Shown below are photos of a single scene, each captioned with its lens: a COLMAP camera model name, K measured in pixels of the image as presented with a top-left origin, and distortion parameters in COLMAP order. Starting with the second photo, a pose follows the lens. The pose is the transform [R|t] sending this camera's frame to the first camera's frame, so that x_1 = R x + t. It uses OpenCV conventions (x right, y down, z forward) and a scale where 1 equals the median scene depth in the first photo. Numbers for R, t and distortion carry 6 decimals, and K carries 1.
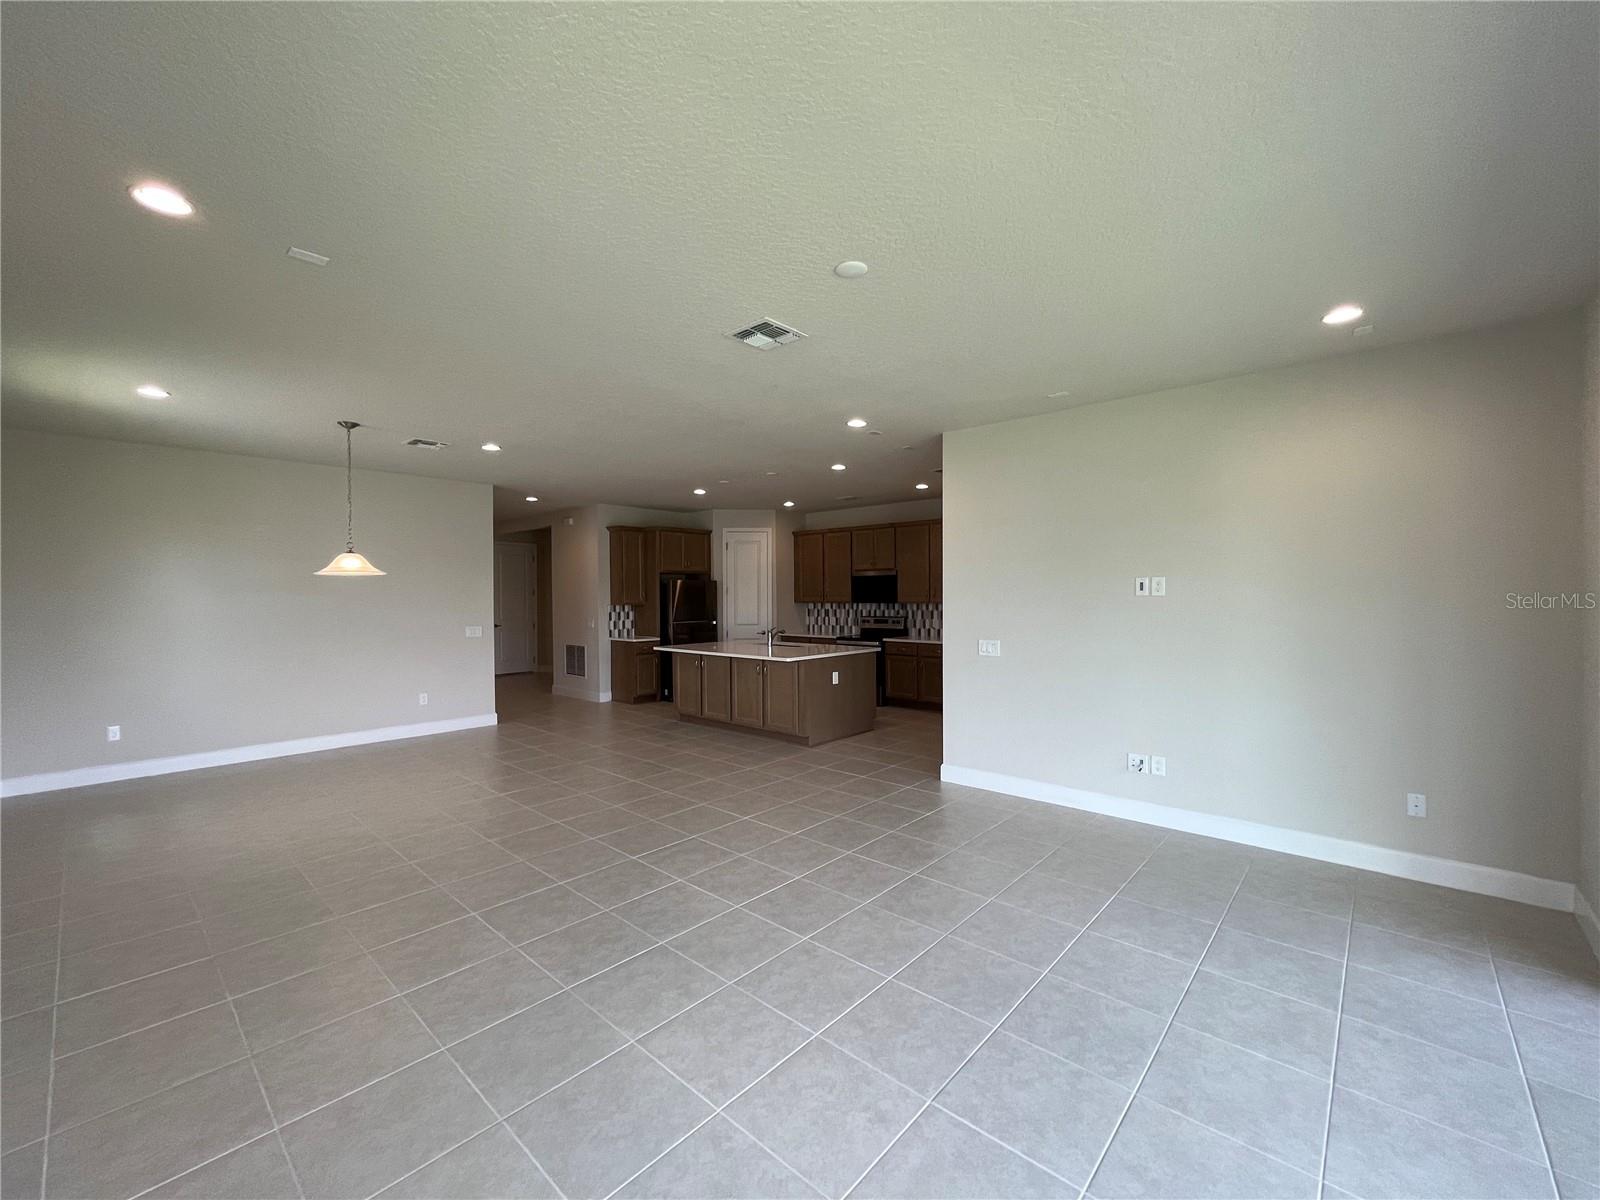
lens RADIAL K [[652.4, 0, 799.4], [0, 652.4, 591.2], [0, 0, 1]] dist [0.000819, -0.000813]
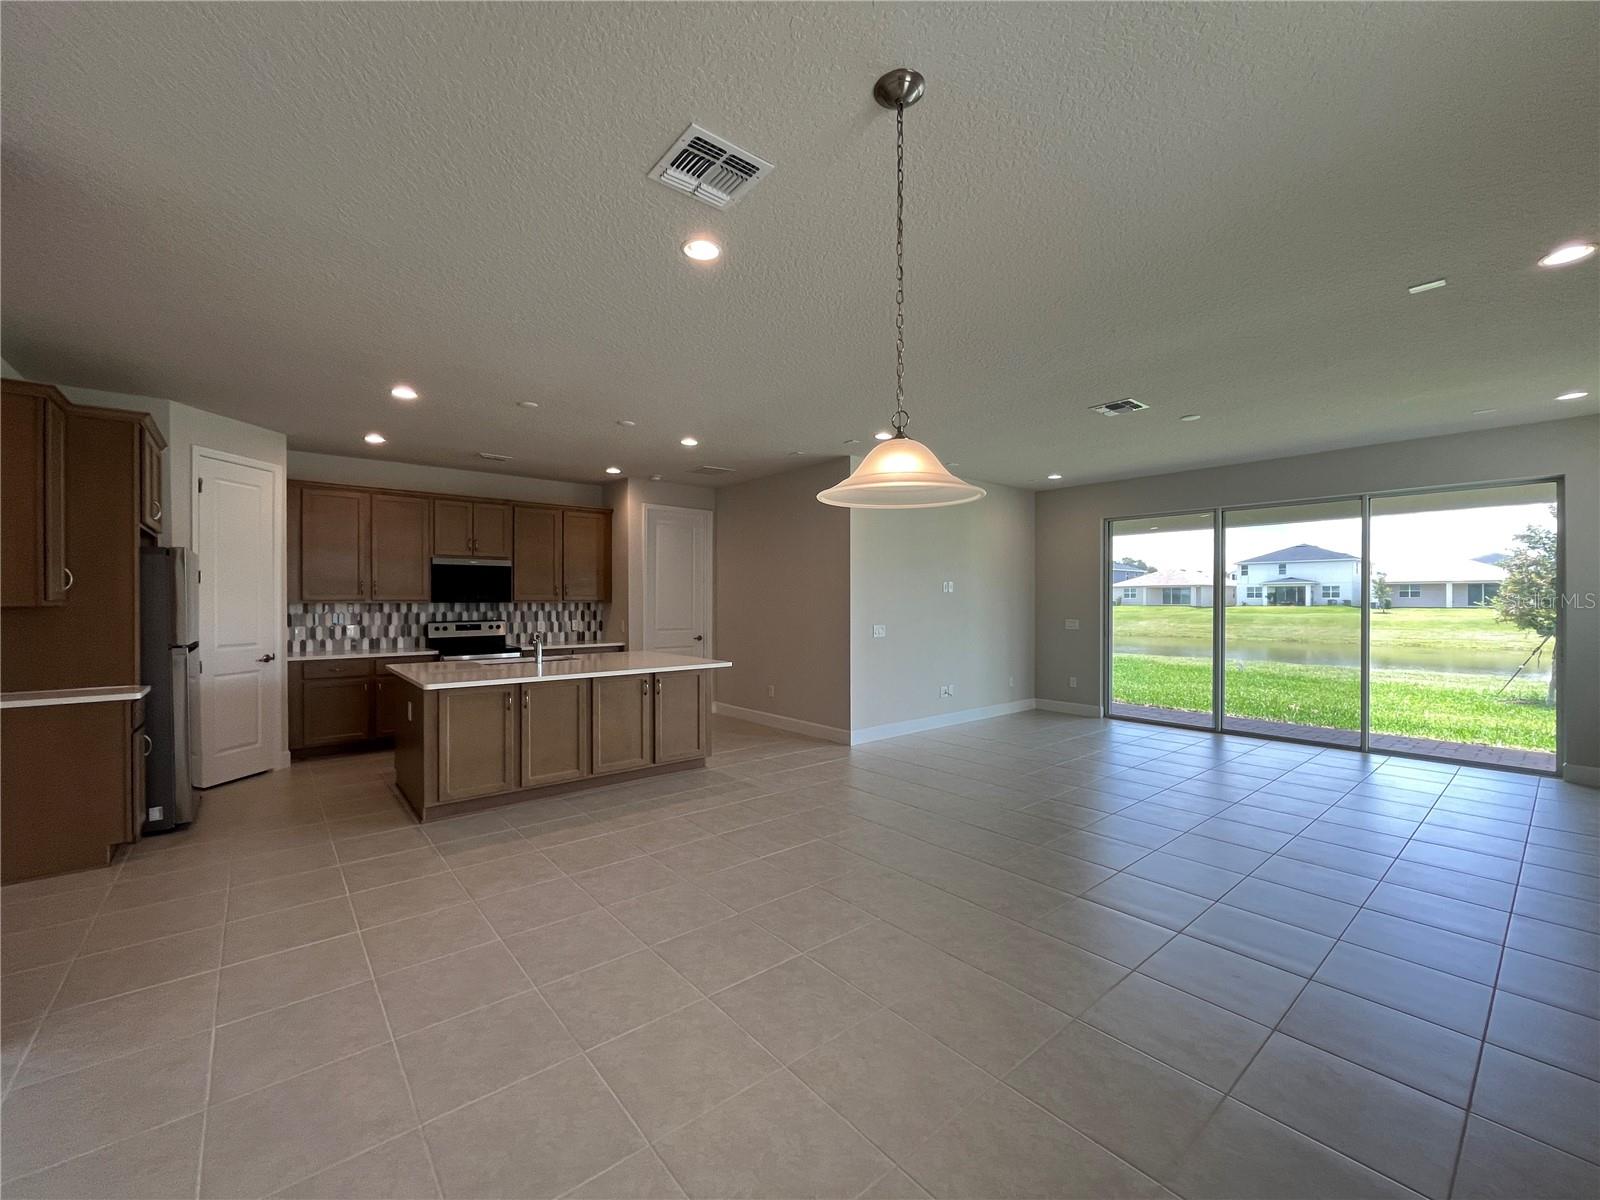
lens RADIAL K [[652.4, 0, 794.5], [0, 652.4, 601.0], [0, 0, 1]] dist [0.000819, -0.000813]
pose [[0.149673, 0.005536, 0.988720, -0.553417], [-0.004561, 0.999978, -0.004908, 0.018096], [-0.988725, -0.003775, 0.149695, 0.523573]]
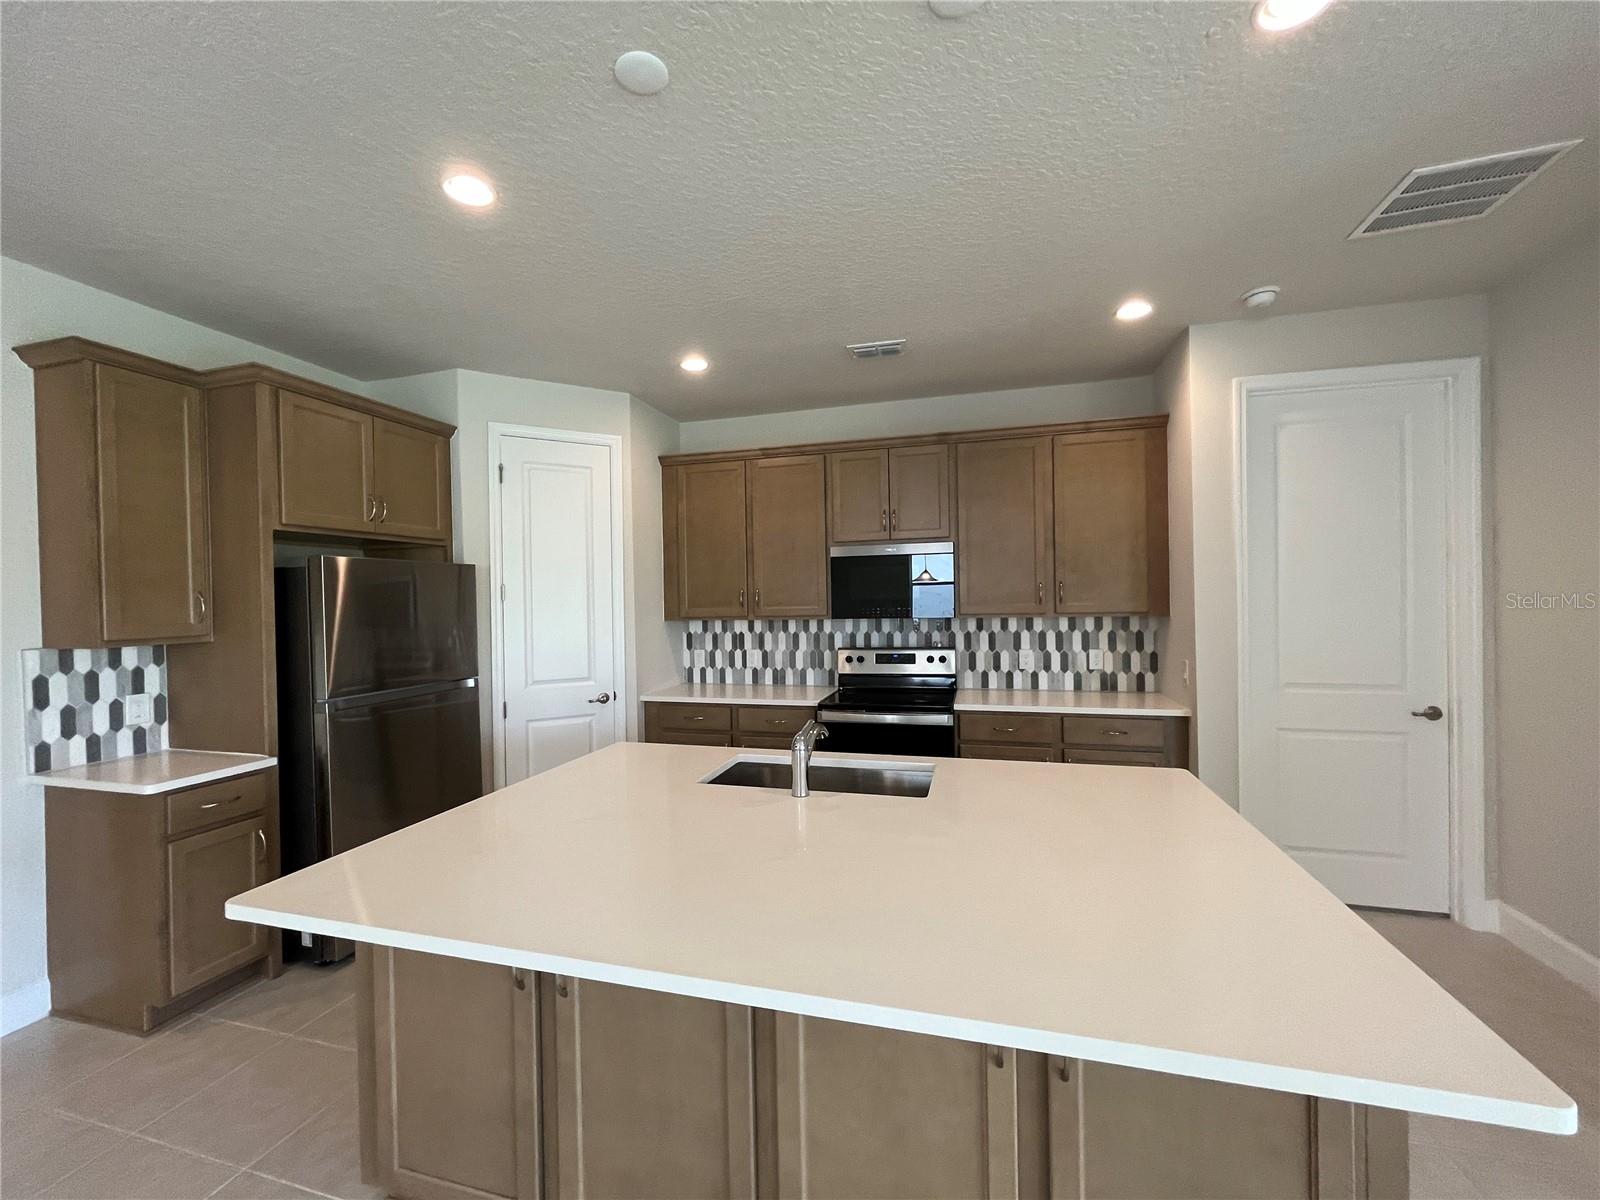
lens RADIAL K [[652.4, 0, 797.2], [0, 652.4, 599.5], [0, 0, 1]] dist [0.000819, -0.000813]
pose [[0.896804, -0.010249, 0.442309, -0.132636], [0.010729, 0.999941, 0.001416, 0.004251], [-0.442298, 0.003476, 0.896862, 0.629596]]
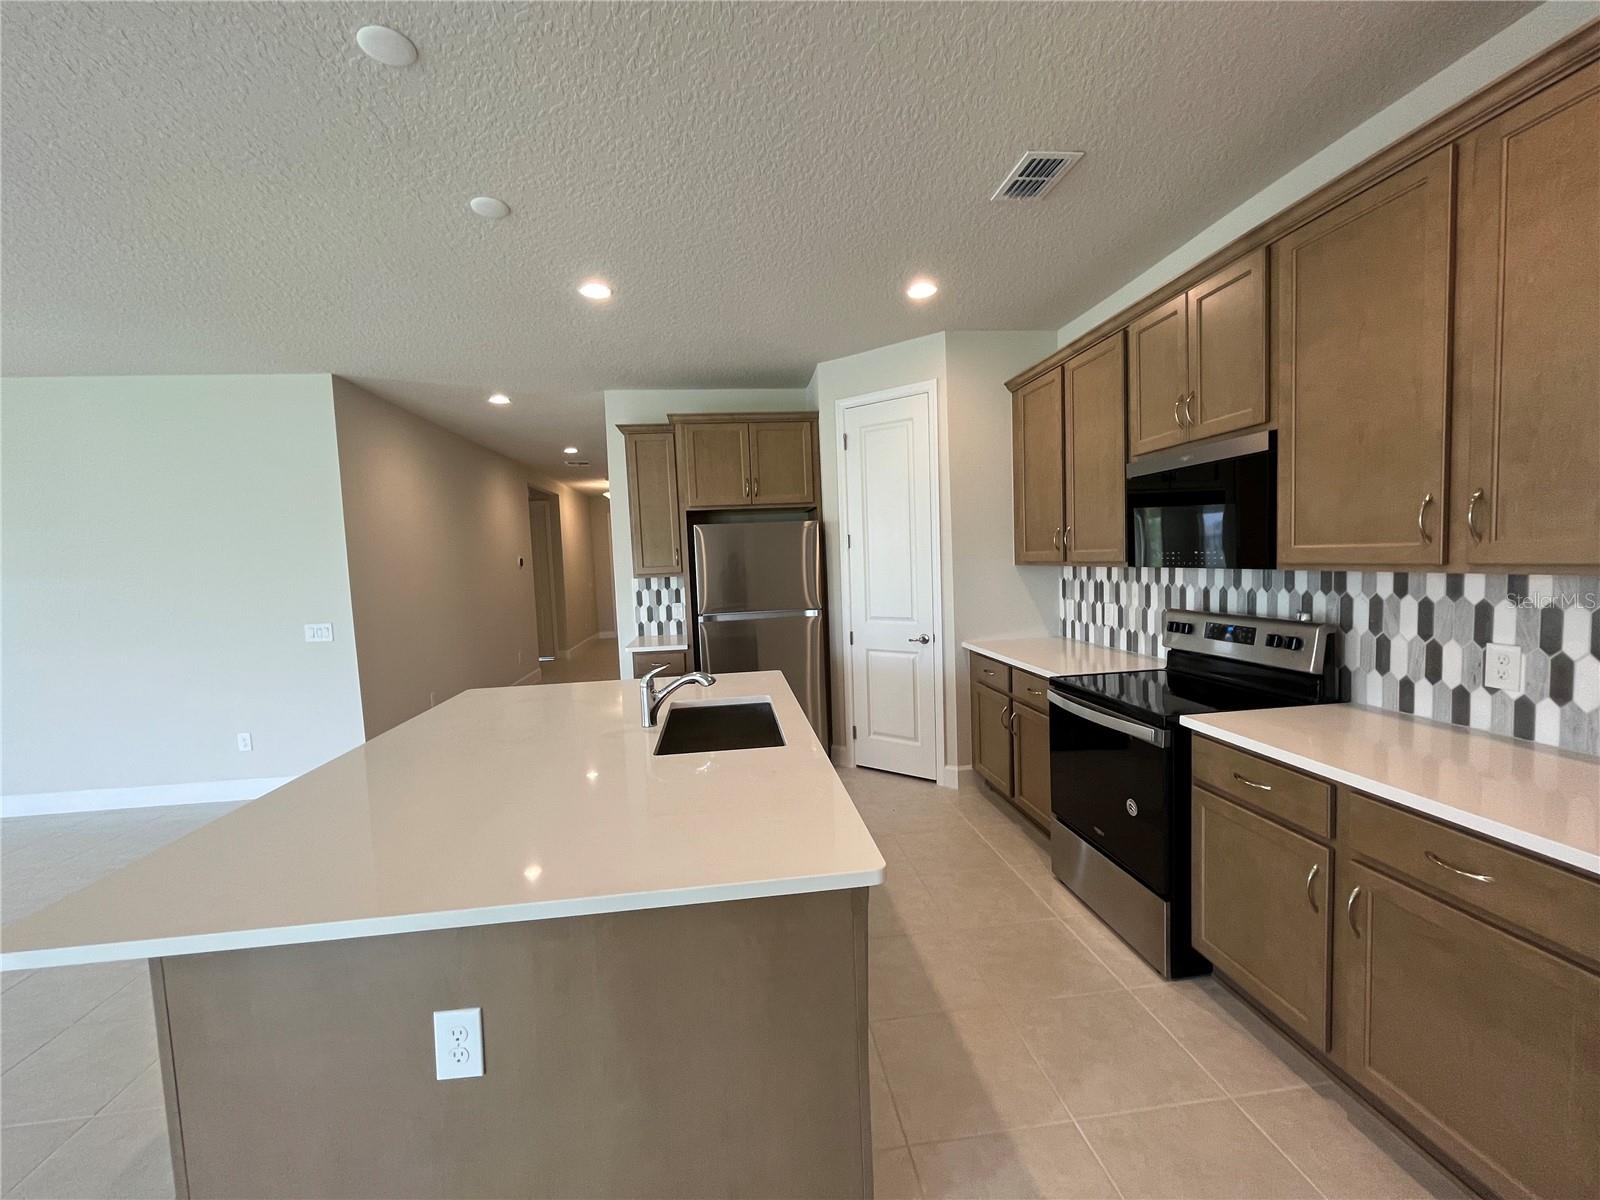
lens RADIAL K [[652.4, 0, 797.6], [0, 652.4, 599.0], [0, 0, 1]] dist [0.000819, -0.000813]
pose [[0.753640, 0.018166, -0.657036, 0.168365], [0.038937, 0.996629, 0.072216, 0.004767], [0.656133, -0.080008, 0.750392, 0.675946]]
